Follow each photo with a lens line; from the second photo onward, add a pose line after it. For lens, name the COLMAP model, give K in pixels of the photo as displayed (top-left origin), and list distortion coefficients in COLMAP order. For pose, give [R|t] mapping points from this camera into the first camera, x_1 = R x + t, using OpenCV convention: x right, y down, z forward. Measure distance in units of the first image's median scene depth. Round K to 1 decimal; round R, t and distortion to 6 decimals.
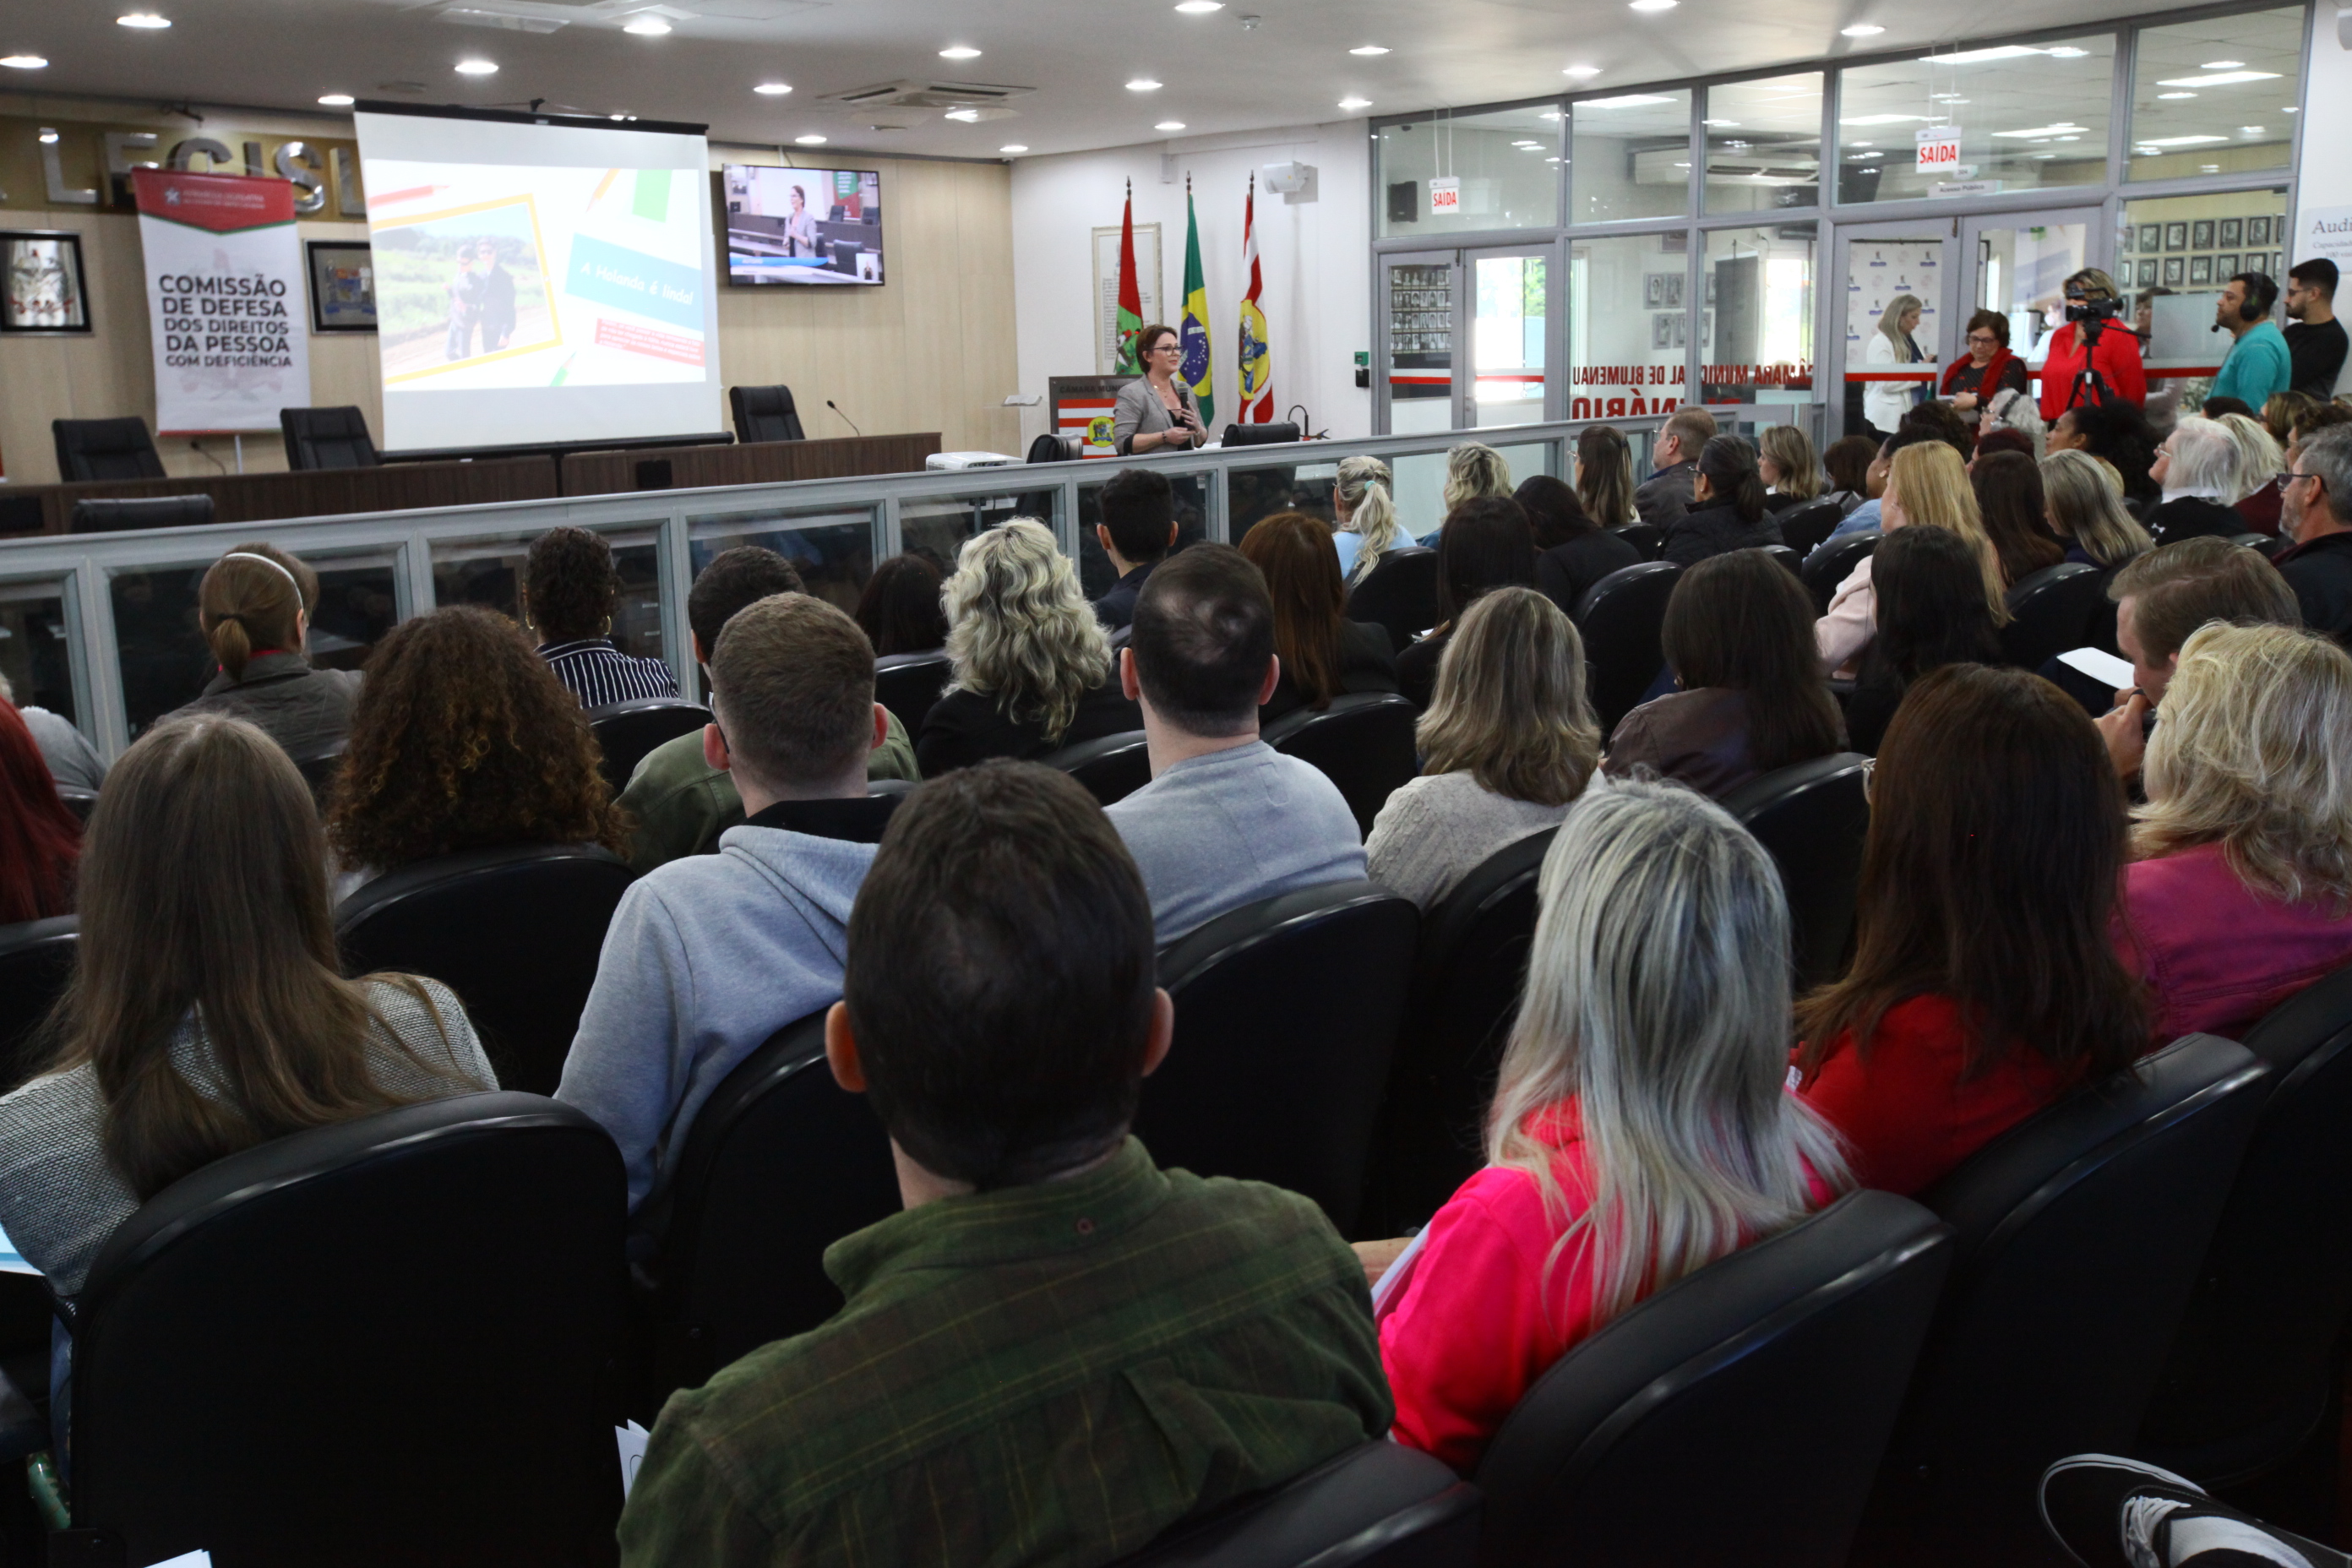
lens RADIAL K [[2223.0, 0, 1193.7], [0, 2223.0, 774.5], [0, 0, 1]] dist [0.026261, 0.000000]
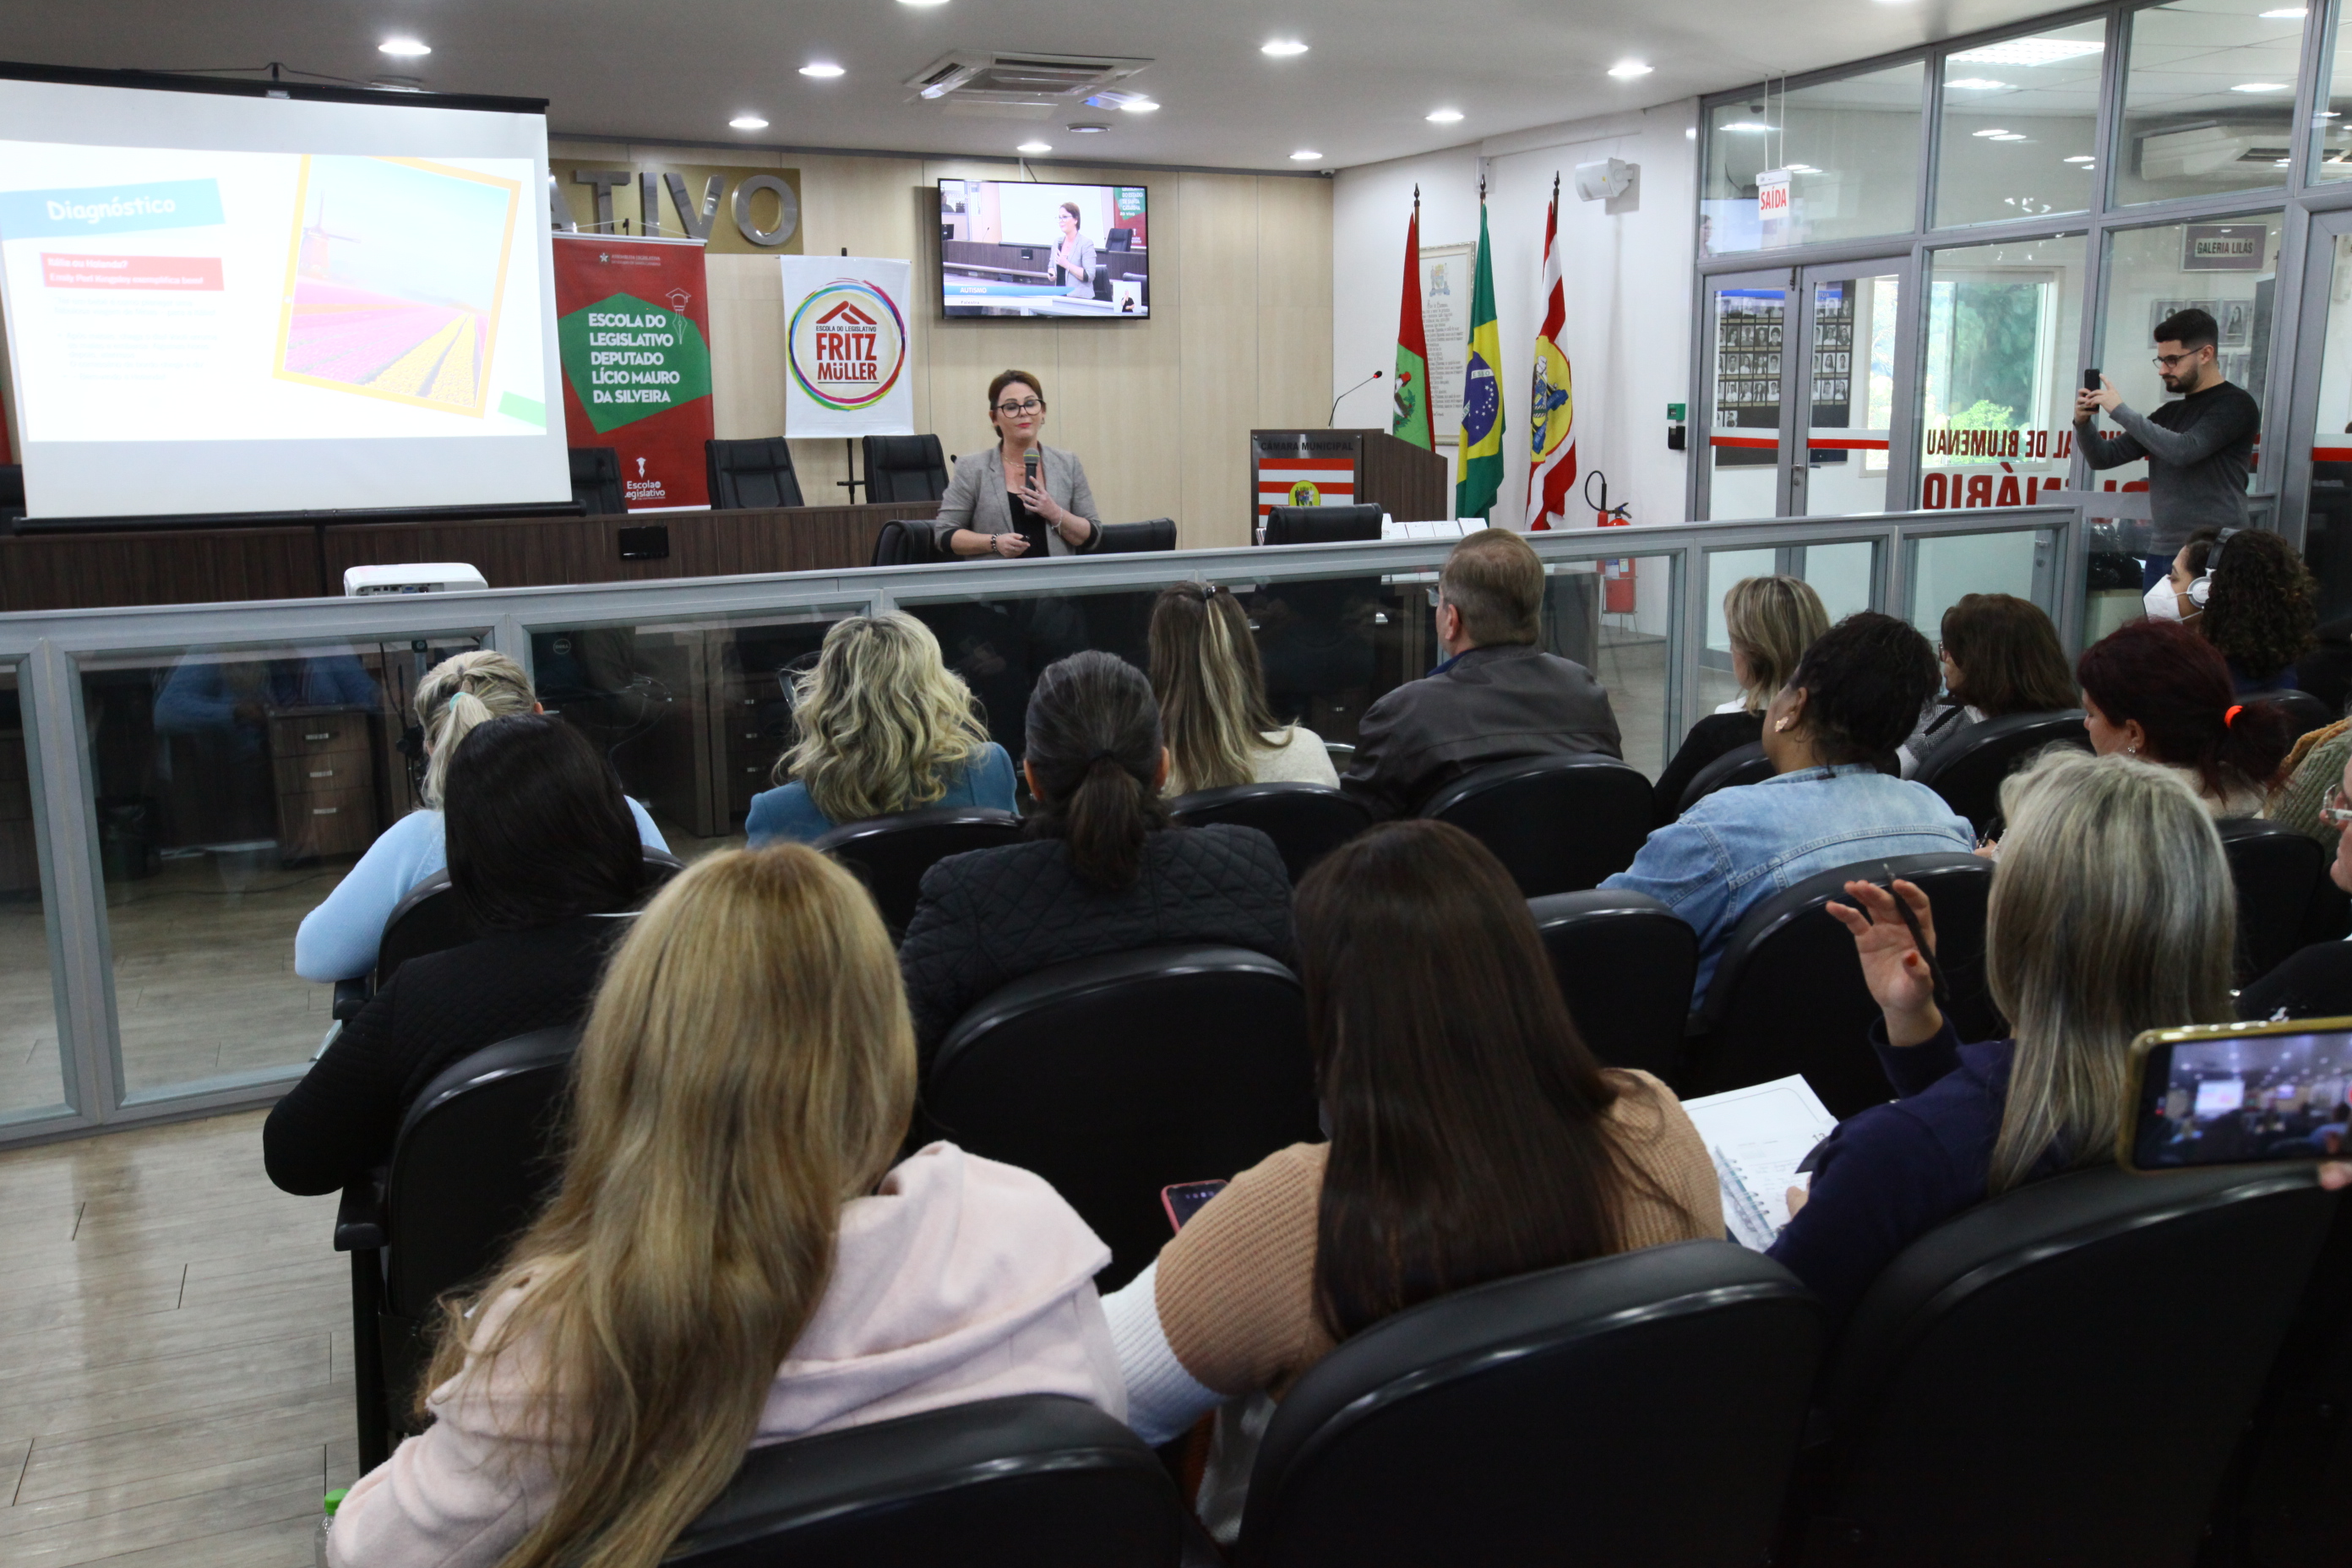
lens RADIAL K [[1949.2, 0, 1185.4], [0, 1949.2, 774.4], [0, 0, 1]] dist [0.002436, 0.010992]
pose [[0.935219, 0.079913, -0.344935, 0.168506], [-0.077406, 0.996777, 0.021058, -0.067108], [0.345506, 0.007006, 0.938390, 0.329459]]
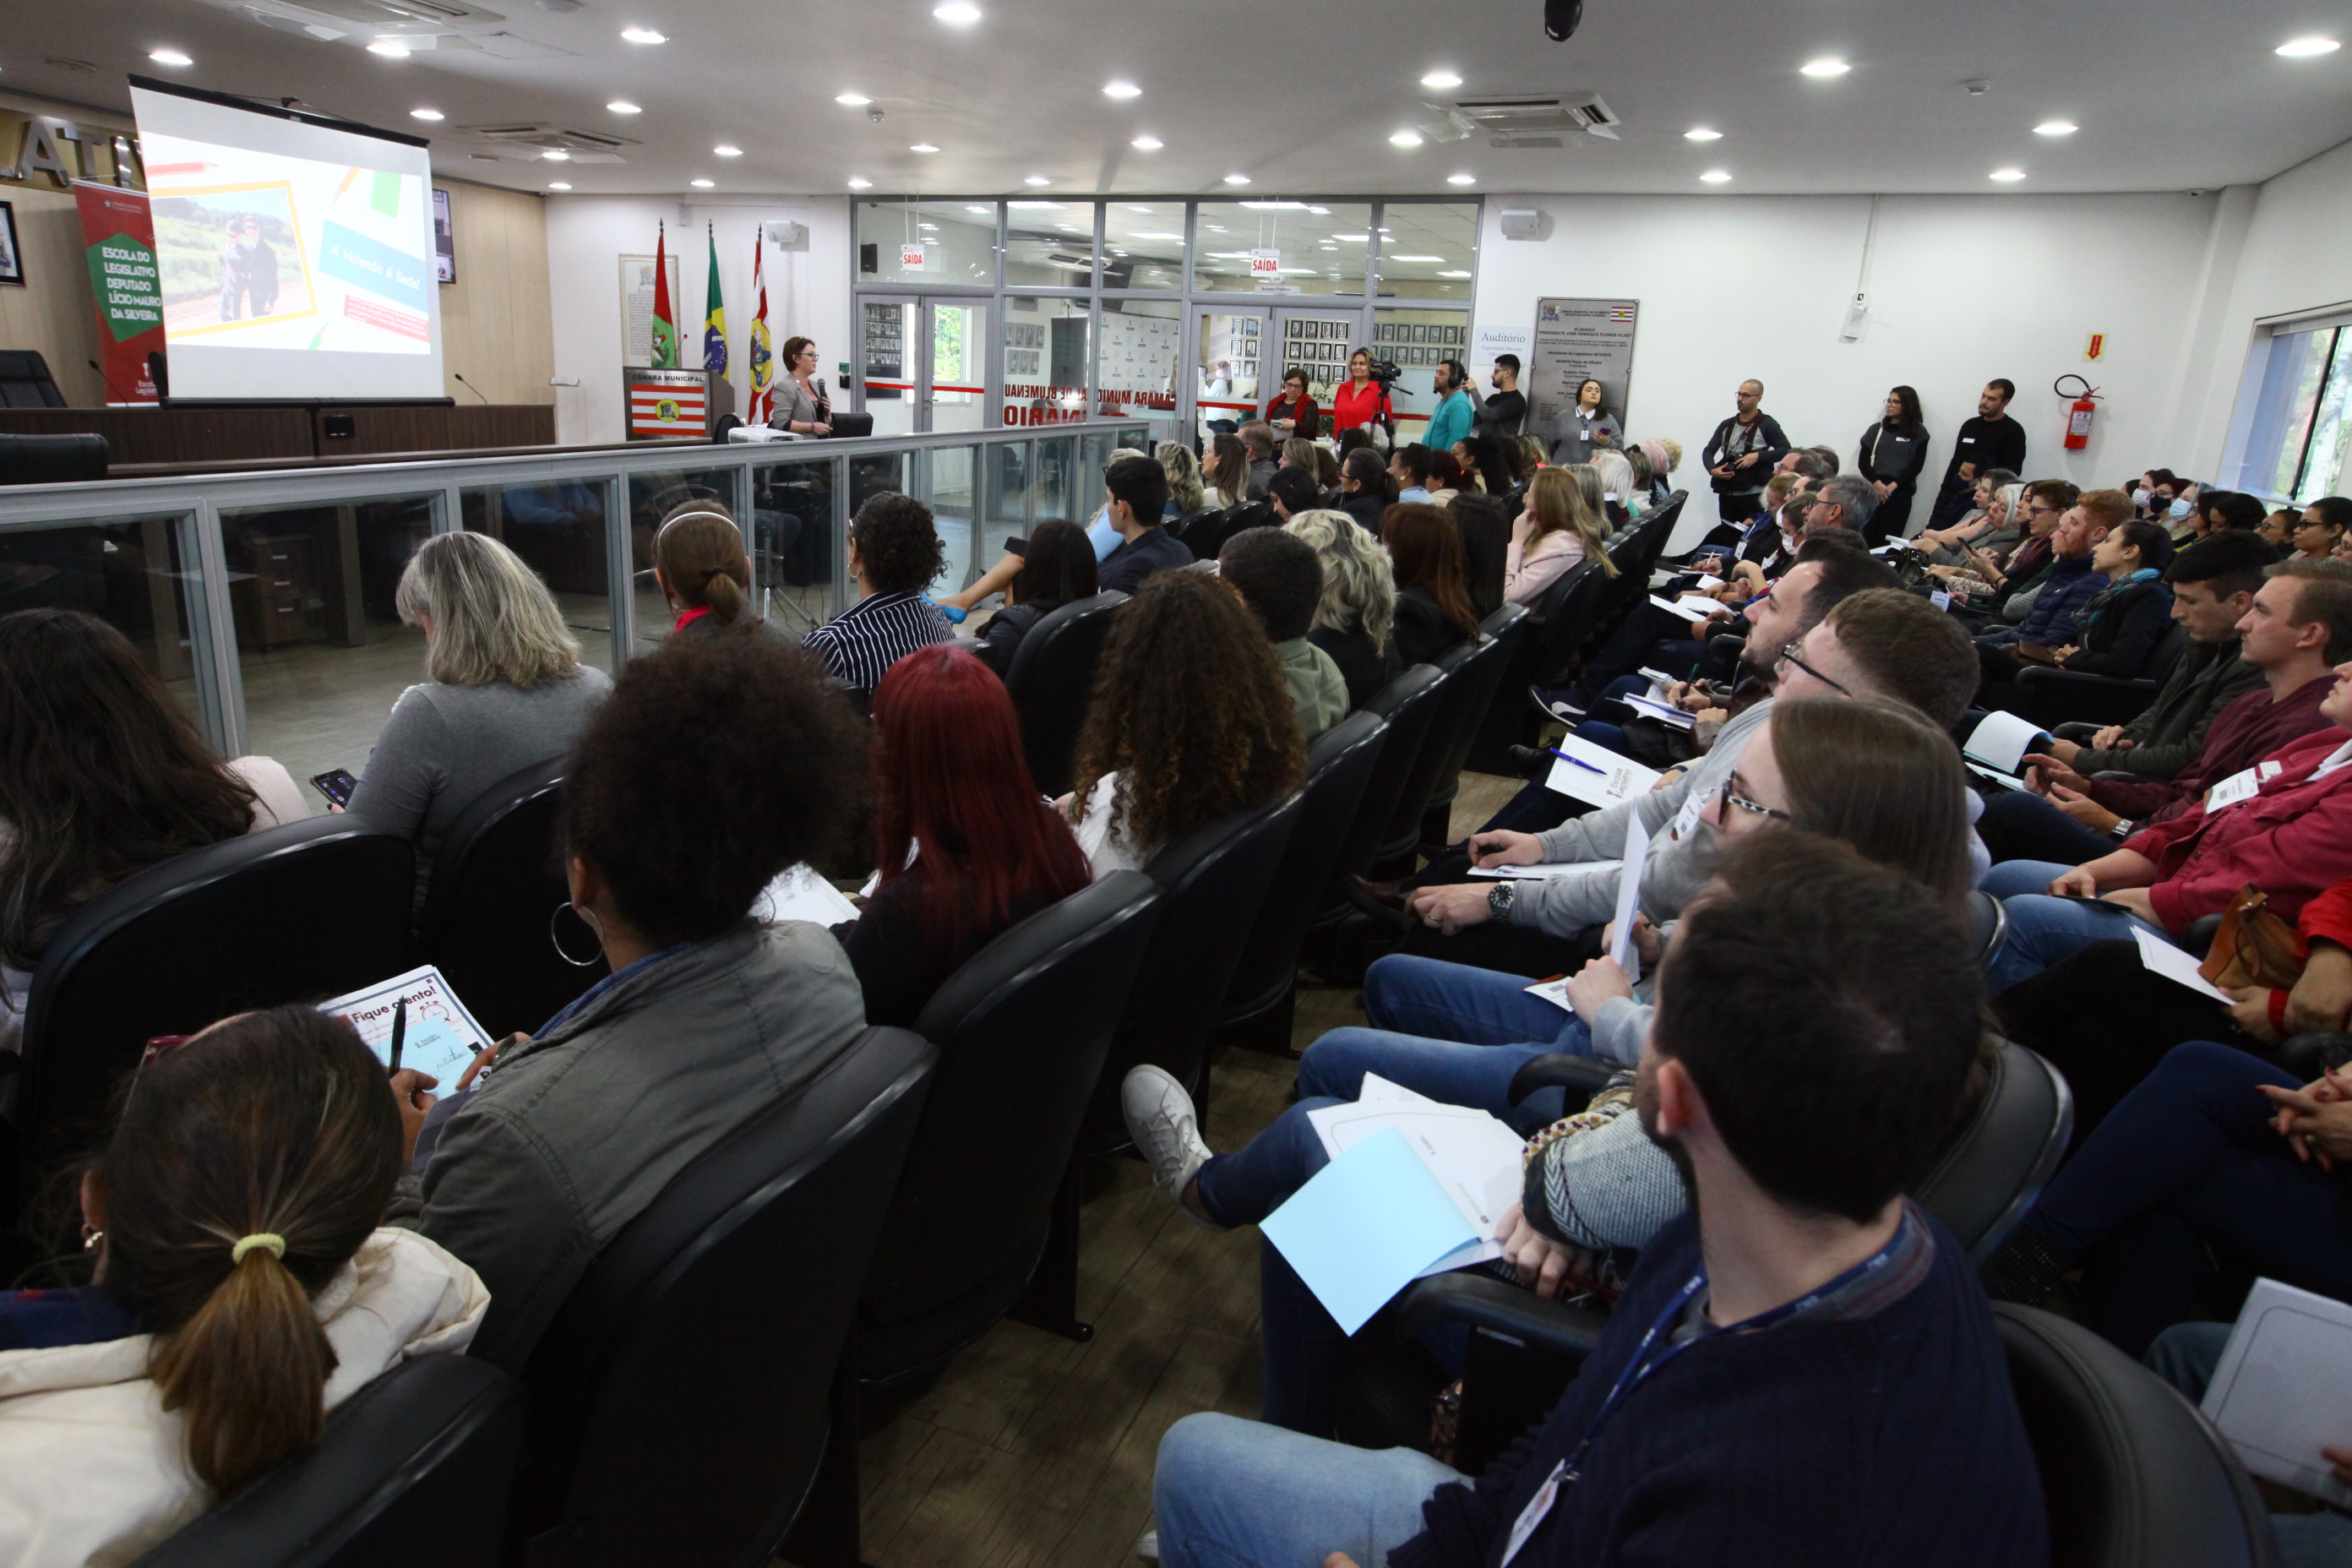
lens RADIAL K [[1434.2, 0, 1172.8], [0, 1434.2, 768.1], [0, 0, 1]] dist [-0.018939, 0.018199]
pose [[0.901999, -0.047134, 0.429158, -0.147858], [0.011185, 0.996240, 0.085906, -0.009247], [-0.431593, -0.072687, 0.899135, 0.074931]]
